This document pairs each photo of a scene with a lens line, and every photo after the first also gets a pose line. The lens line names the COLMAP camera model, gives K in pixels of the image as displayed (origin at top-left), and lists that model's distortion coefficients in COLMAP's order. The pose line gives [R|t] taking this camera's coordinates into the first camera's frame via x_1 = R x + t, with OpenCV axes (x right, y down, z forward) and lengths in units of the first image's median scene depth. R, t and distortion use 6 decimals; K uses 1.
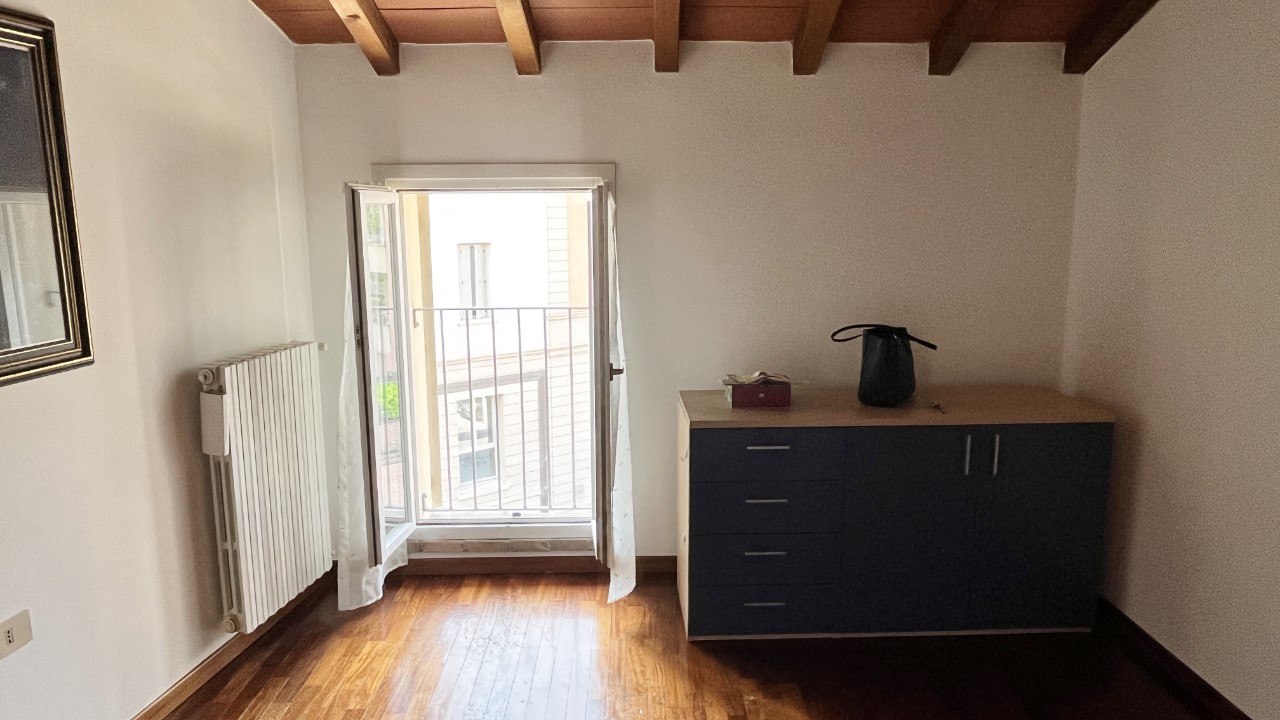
lens RADIAL K [[844.1, 0, 633.6], [0, 844.1, 350.9], [0, 0, 1]] dist [-0.011794, -0.006363]
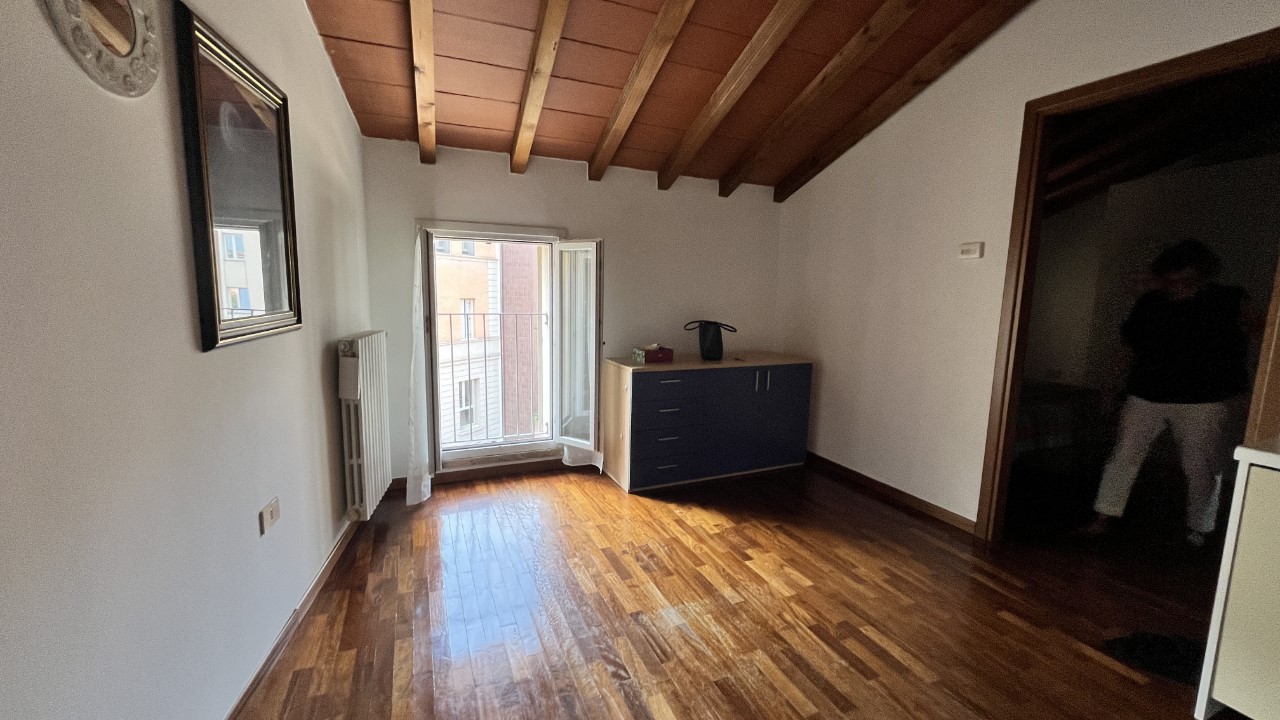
lens RADIAL K [[521.4, 0, 637.2], [0, 521.4, 355.2], [0, 0, 1]] dist [0.016234, -0.000488]
pose [[0.920949, -0.023497, 0.388973, -0.344421], [0.036945, 0.998949, -0.027126, 0.079930], [-0.387927, 0.039352, 0.920850, -0.051878]]
